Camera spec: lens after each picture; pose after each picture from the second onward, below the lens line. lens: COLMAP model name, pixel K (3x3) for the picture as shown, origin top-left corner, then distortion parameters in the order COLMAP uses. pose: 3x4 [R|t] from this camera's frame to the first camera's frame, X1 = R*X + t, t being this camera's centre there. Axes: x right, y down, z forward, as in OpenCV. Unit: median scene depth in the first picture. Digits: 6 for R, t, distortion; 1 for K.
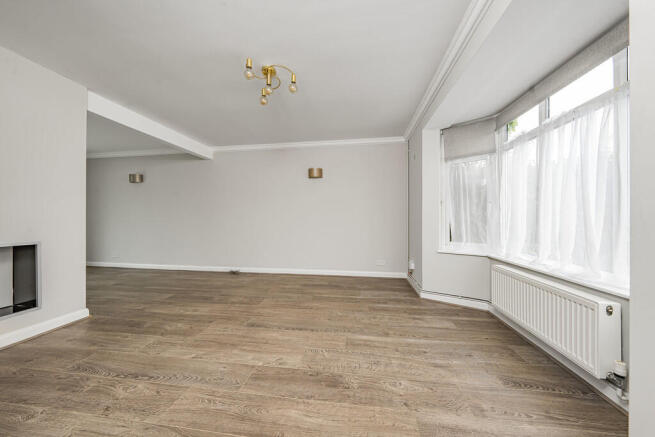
lens RADIAL K [[227.8, 0, 327.5], [0, 227.8, 218.5], [0, 0, 1]] dist [0.000091, 0.000022]
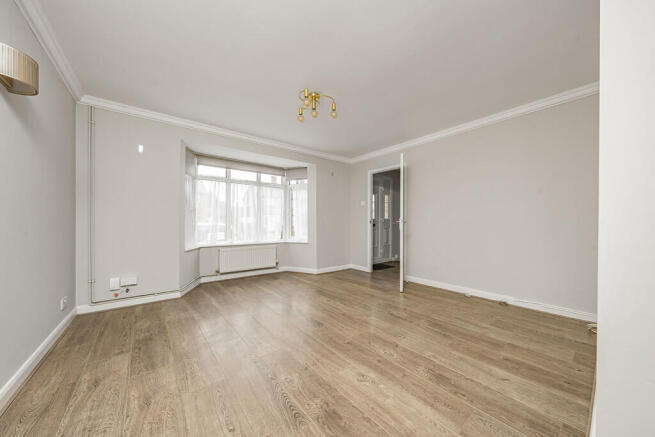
lens RADIAL K [[227.8, 0, 327.5], [0, 227.8, 218.5], [0, 0, 1]] dist [0.000091, 0.000022]
pose [[-0.733625, 0.008950, 0.679495, -1.180039], [-0.003030, 0.999860, -0.016441, 0.001629], [-0.679548, -0.014120, -0.733496, 1.924160]]
